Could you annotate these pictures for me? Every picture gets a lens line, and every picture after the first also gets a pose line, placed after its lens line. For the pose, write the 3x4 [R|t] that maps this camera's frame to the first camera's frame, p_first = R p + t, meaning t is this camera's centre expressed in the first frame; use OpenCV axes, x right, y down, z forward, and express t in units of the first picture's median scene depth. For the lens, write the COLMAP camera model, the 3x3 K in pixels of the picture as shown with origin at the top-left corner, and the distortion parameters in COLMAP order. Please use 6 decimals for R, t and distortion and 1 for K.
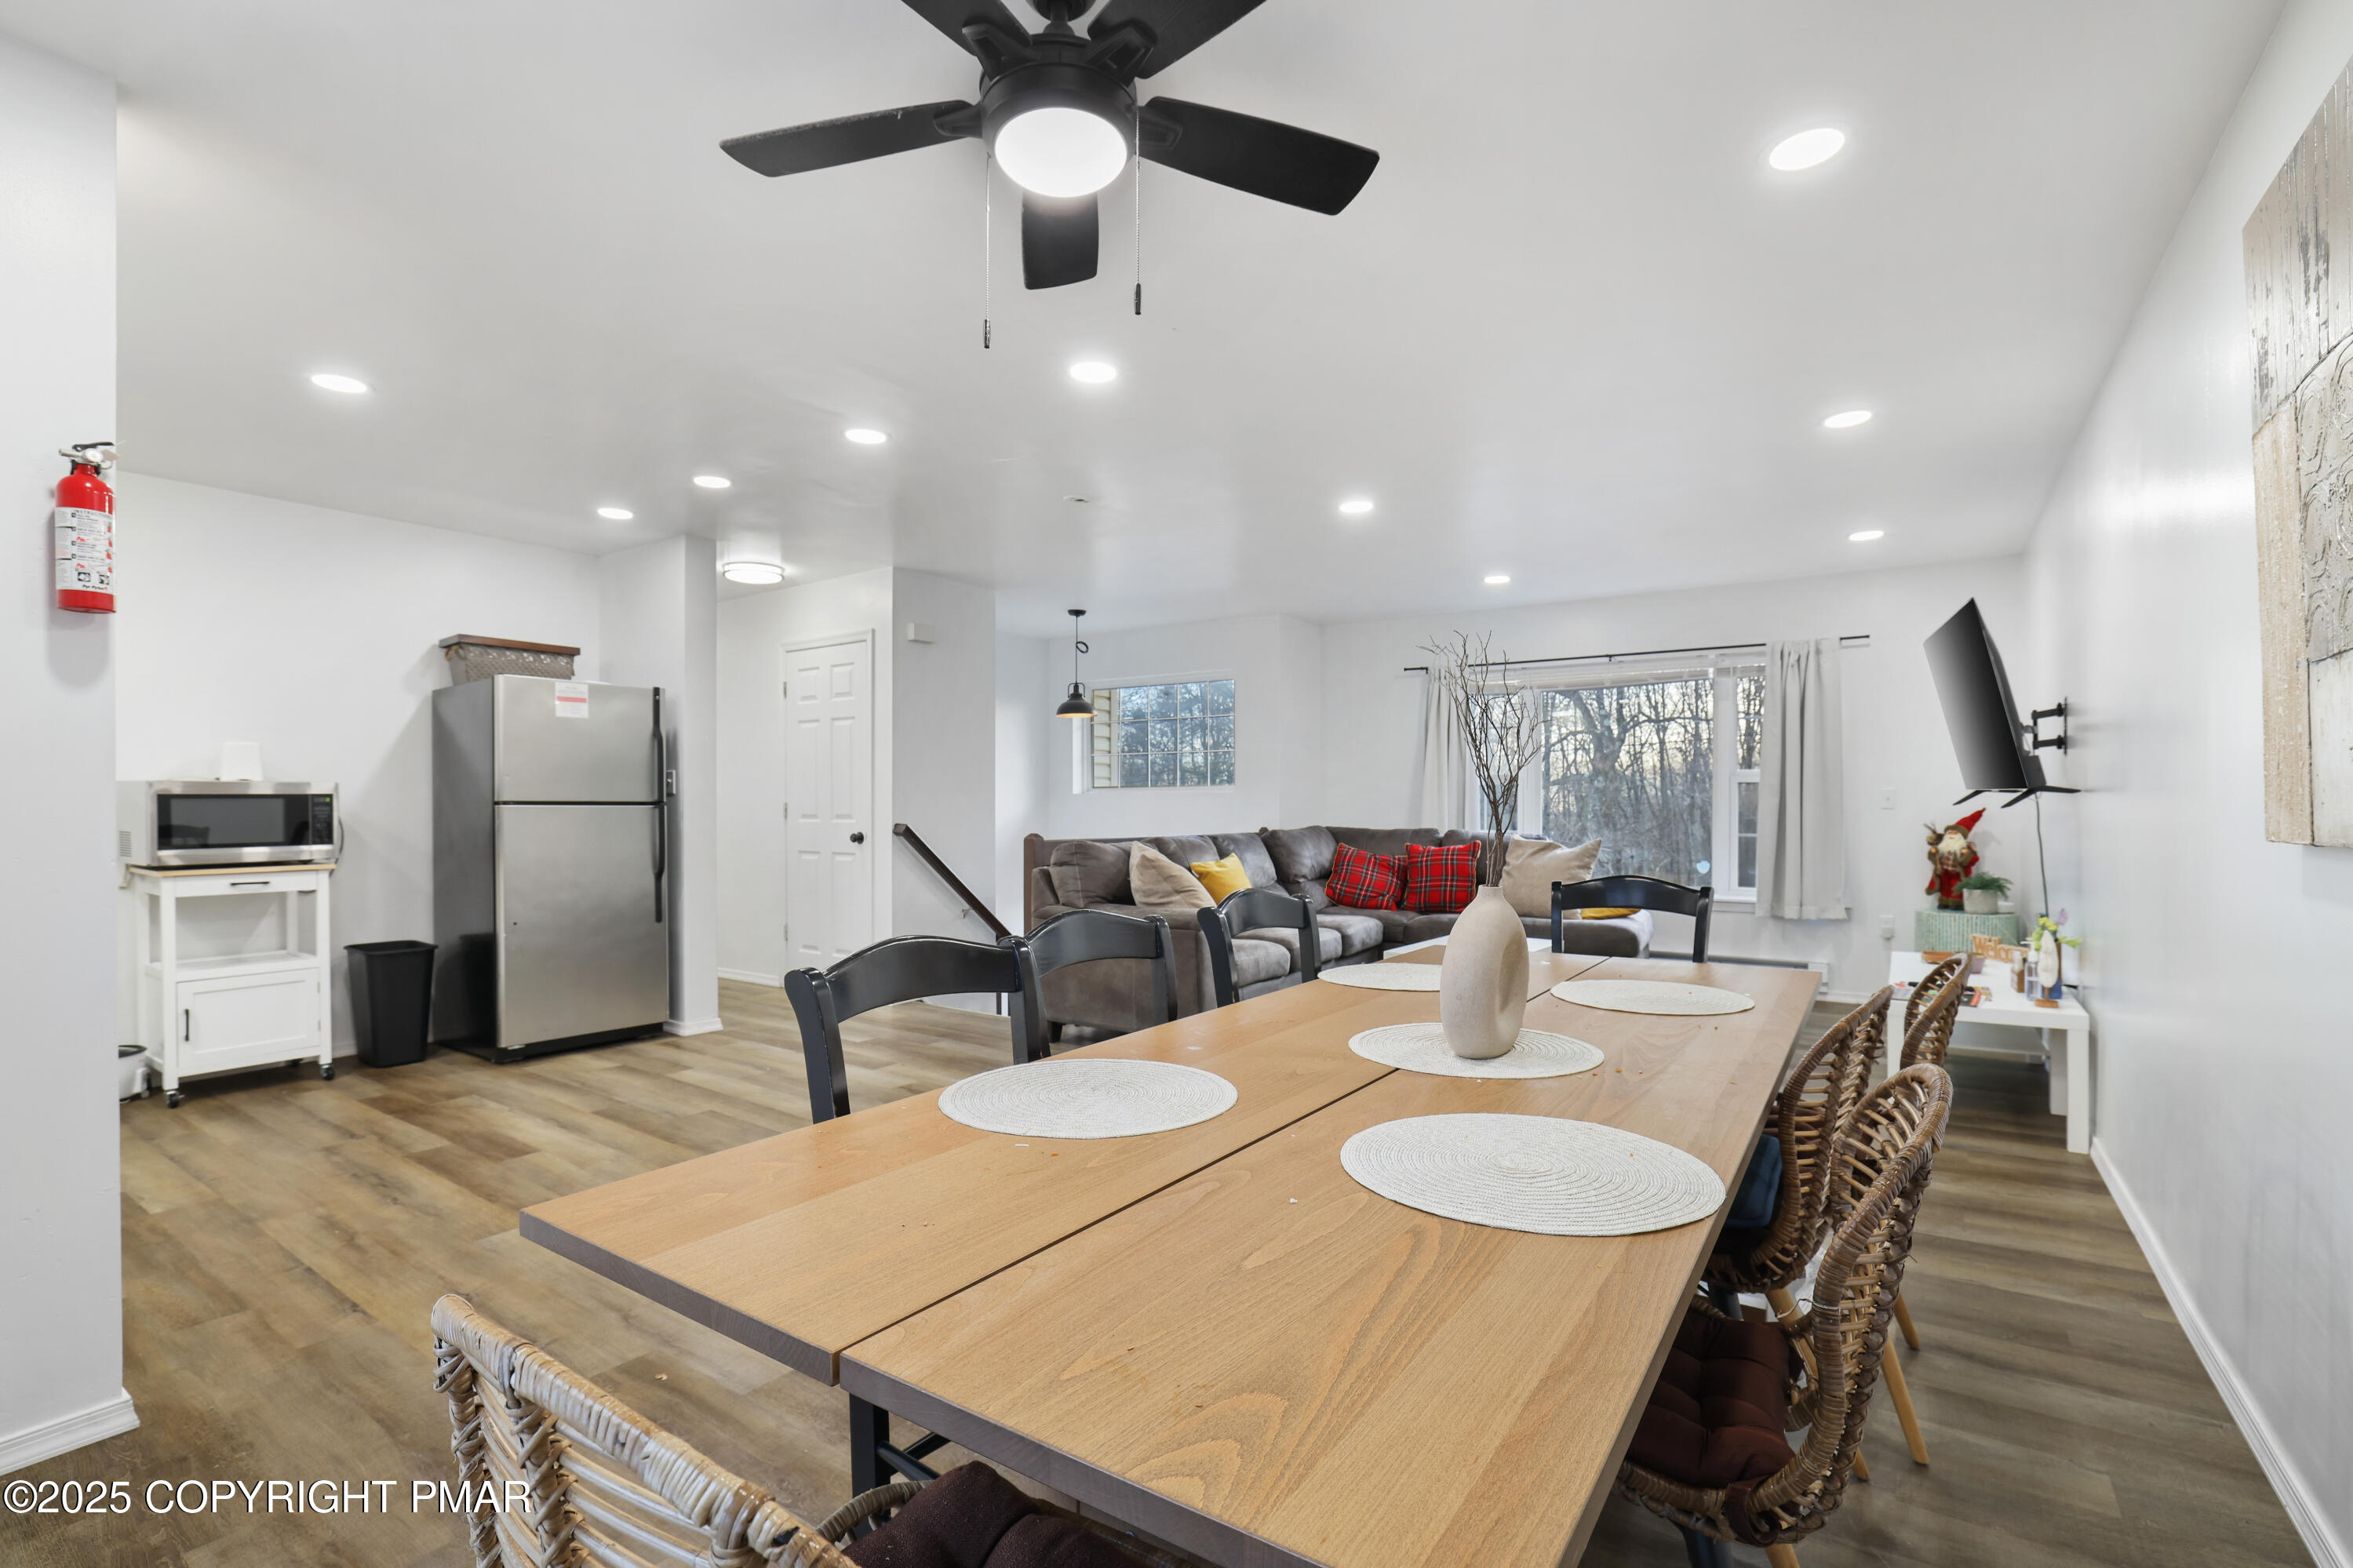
lens RADIAL K [[1075.1, 0, 1176.5], [0, 1075.1, 784.0], [0, 0, 1]] dist [-0.001218, -0.000218]
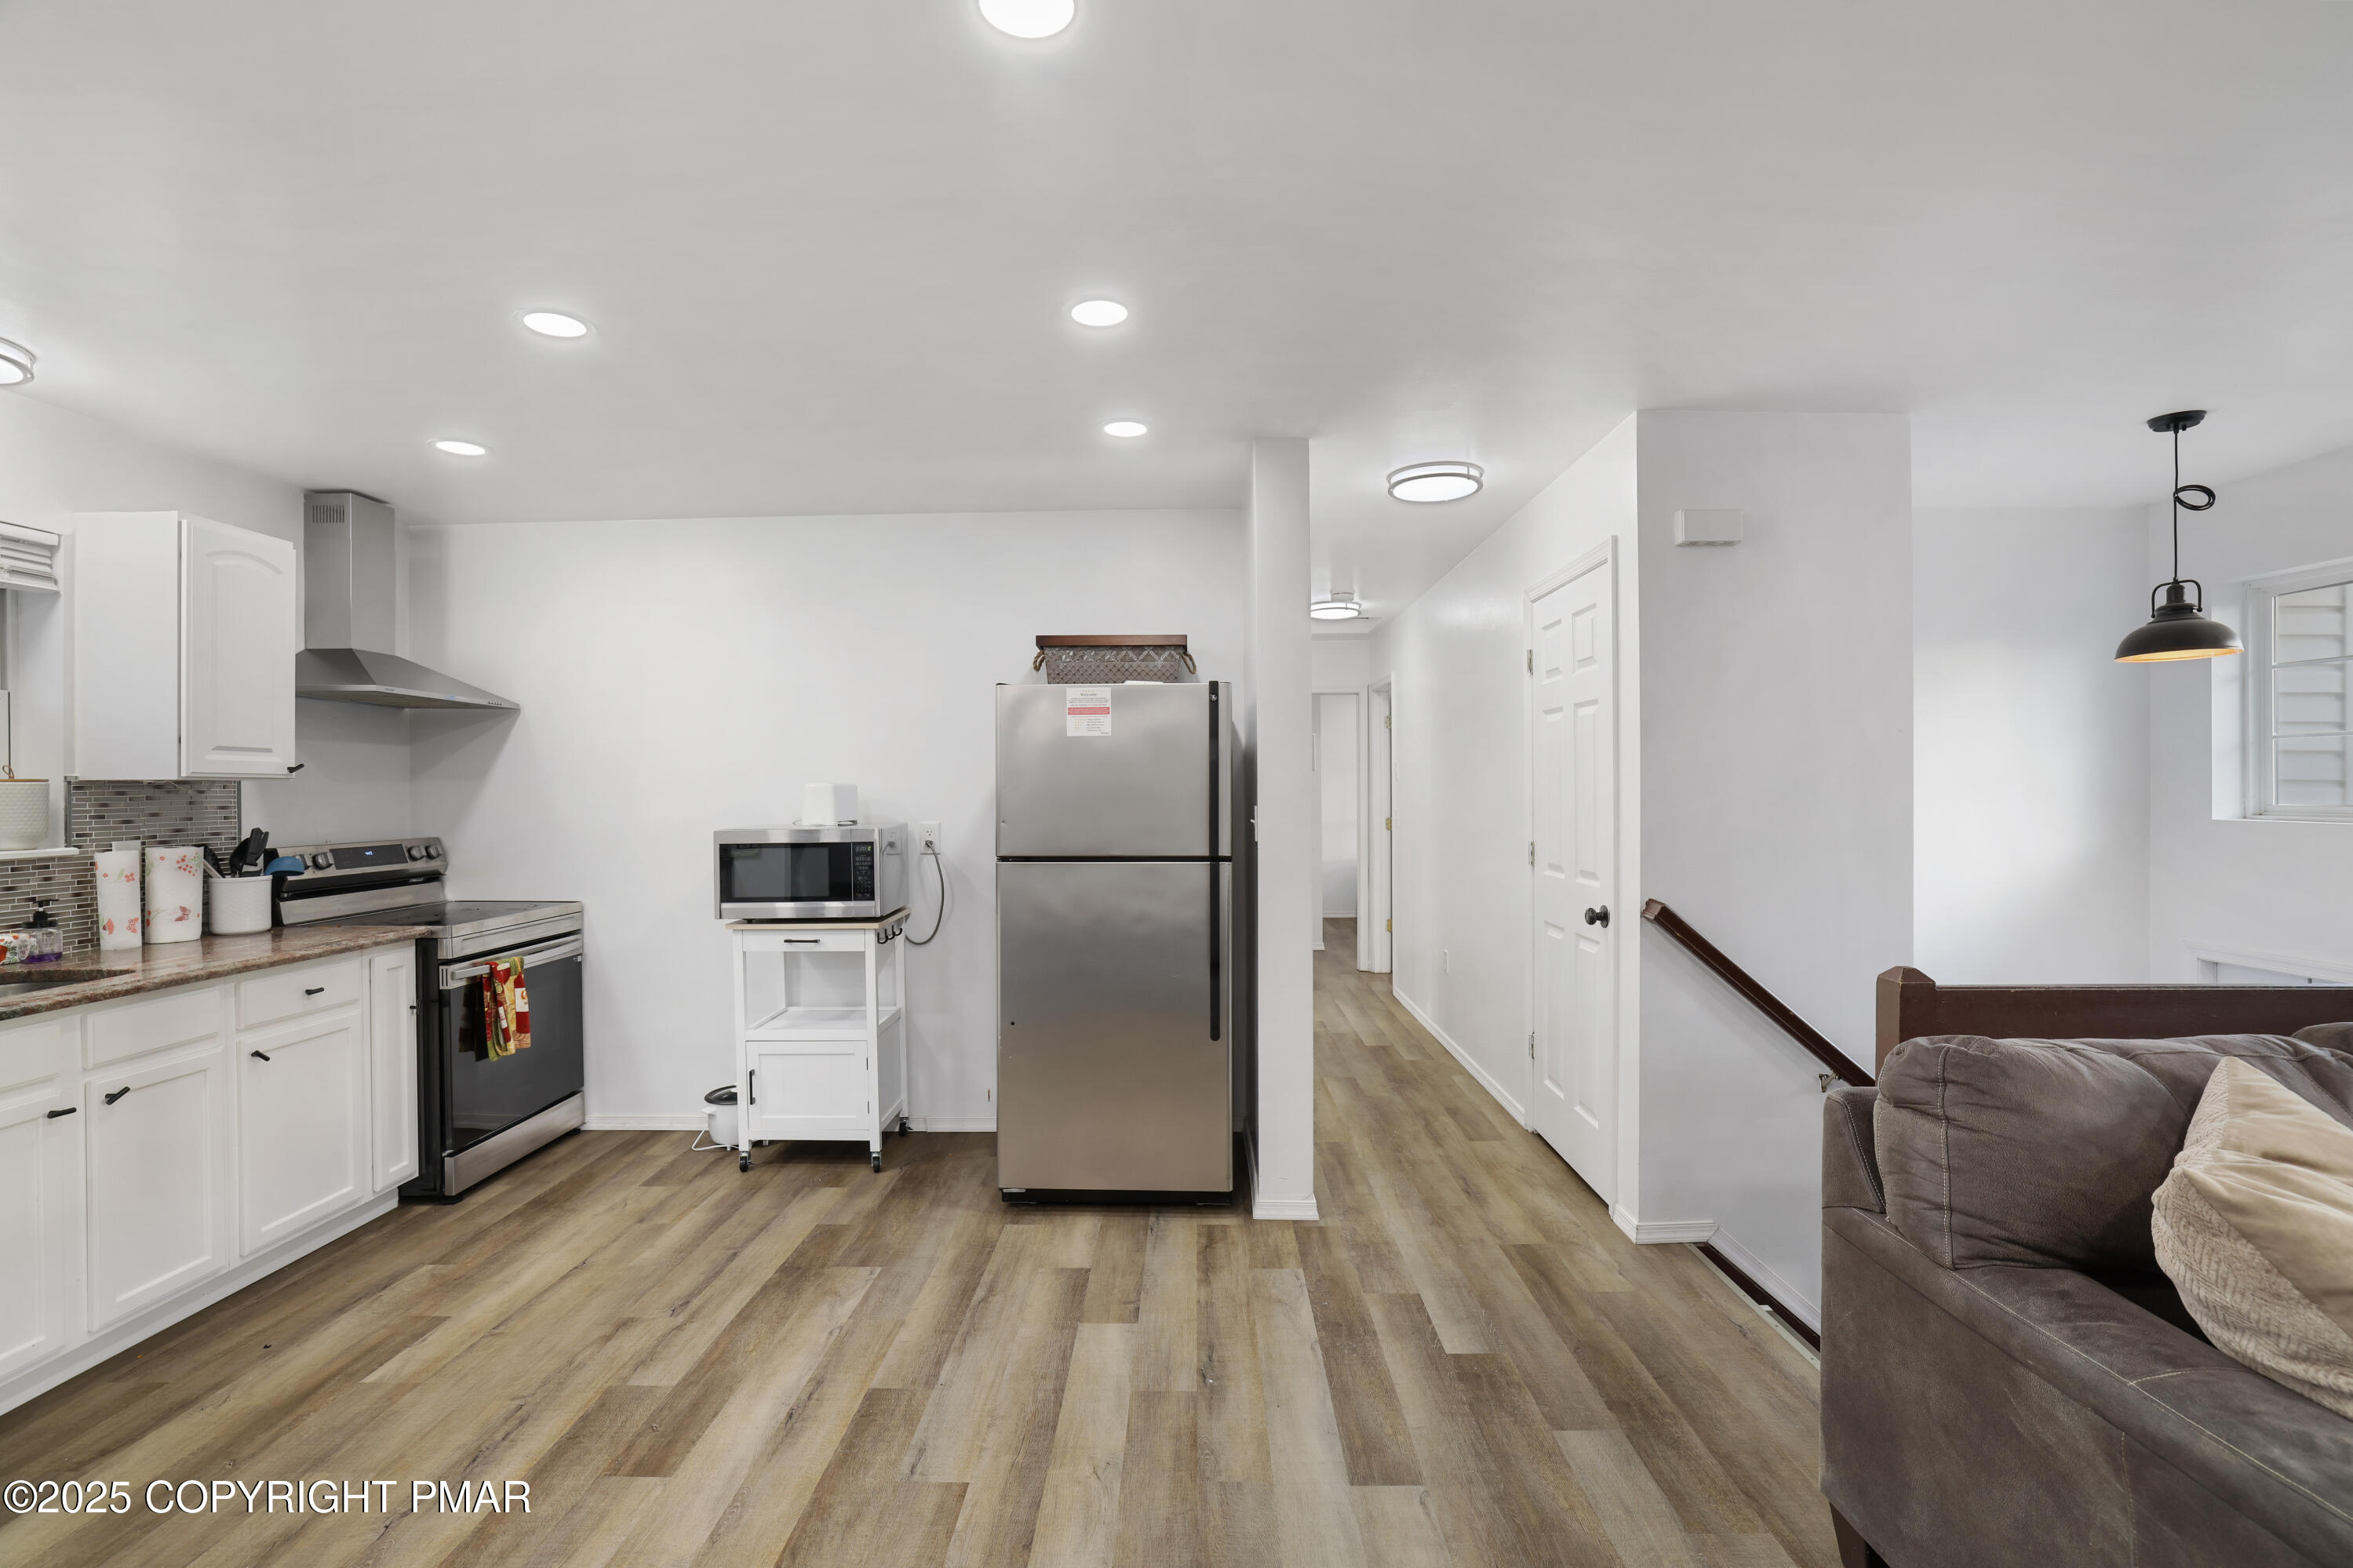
lens RADIAL K [[1048.8, 0, 1176.5], [0, 1048.8, 784.0], [0, 0, 1]] dist [-0.042505, 0.016800]
pose [[0.559966, -0.002463, -0.828512, 0.036198], [0.020238, 0.999738, 0.010707, -0.035013], [0.828268, -0.022763, 0.559870, 0.629549]]
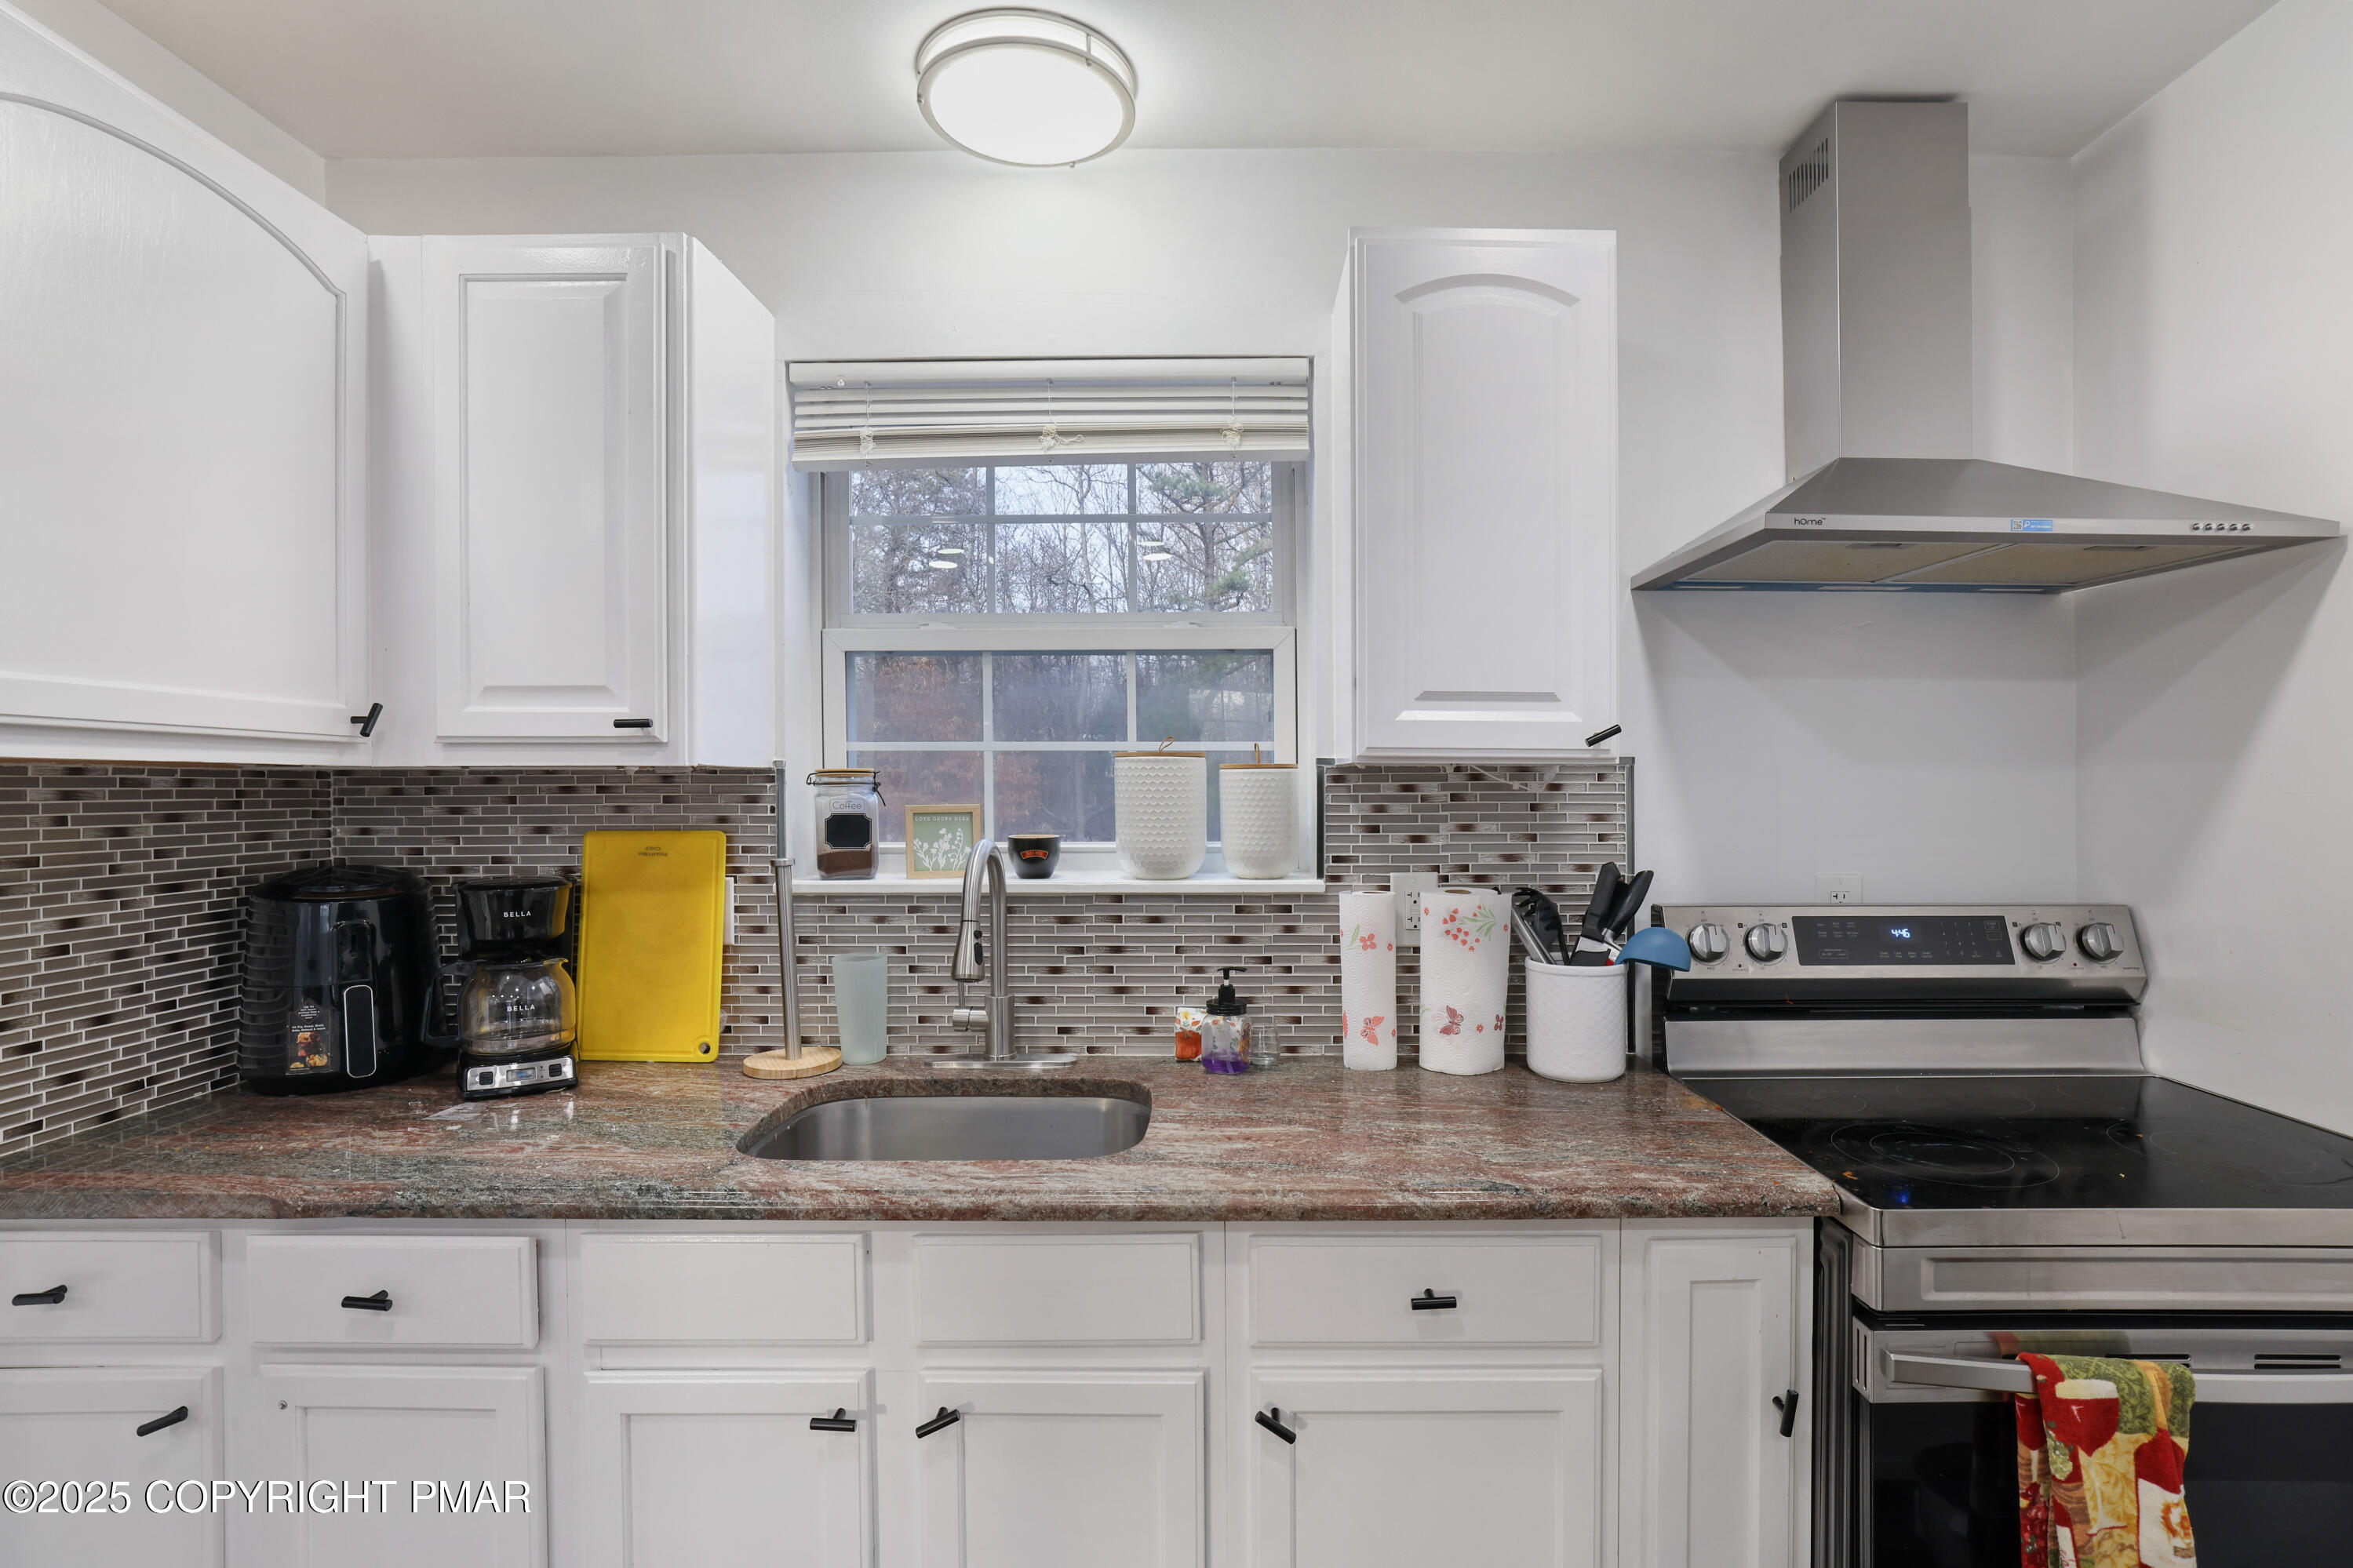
lens RADIAL K [[1151.2, 0, 1223.2], [0, 1151.2, 781.2], [0, 0, 1]] dist [-0.038307, 0.021751]
pose [[-0.818487, 0.002127, -0.574521, -0.526968], [0.013652, 0.999783, -0.015748, -0.032929], [0.574362, -0.020733, -0.818339, 0.728406]]
